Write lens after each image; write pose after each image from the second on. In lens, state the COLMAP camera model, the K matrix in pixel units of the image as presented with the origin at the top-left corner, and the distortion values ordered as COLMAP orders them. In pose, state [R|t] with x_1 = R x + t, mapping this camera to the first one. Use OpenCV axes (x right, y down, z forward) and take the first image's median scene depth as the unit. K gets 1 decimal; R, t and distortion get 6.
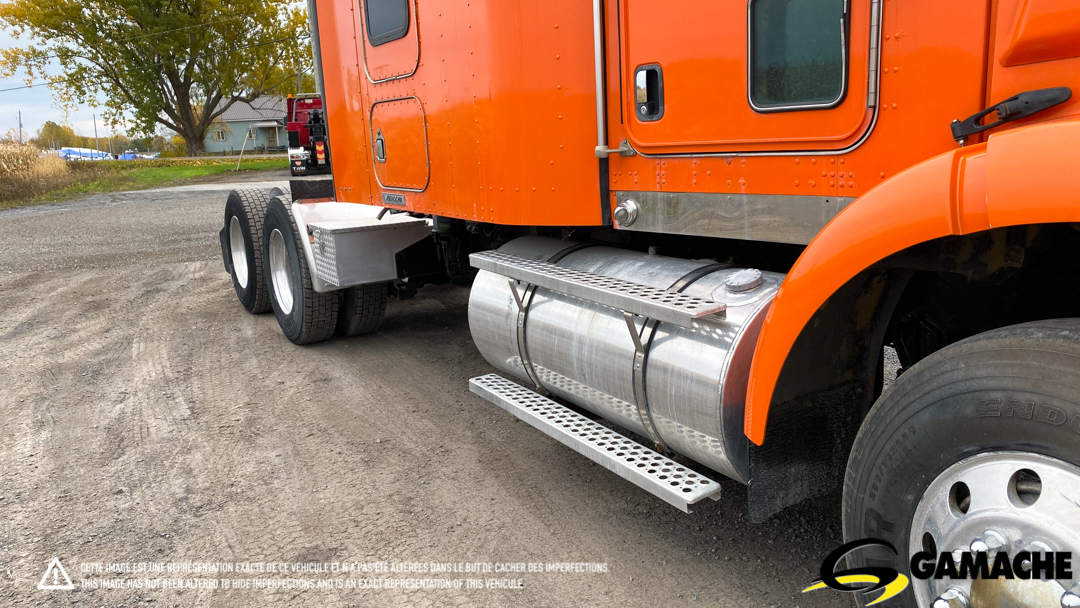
lens RADIAL K [[814.9, 0, 541.8], [0, 814.9, 312.6], [0, 0, 1]] dist [0.037614, -0.047344]
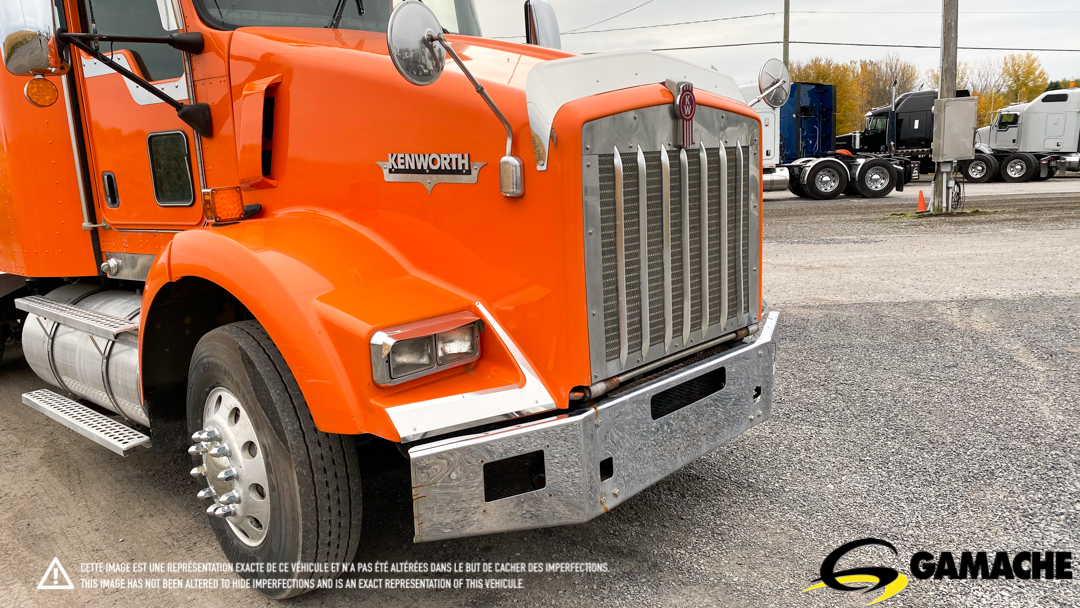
lens RADIAL K [[814.9, 0, 541.8], [0, 814.9, 312.6], [0, 0, 1]] dist [0.037614, -0.047344]
pose [[0.959206, -0.047322, 0.278719, 0.352620], [0.058834, 0.997720, -0.033080, 0.044406], [-0.276518, 0.048129, 0.959803, -0.518324]]
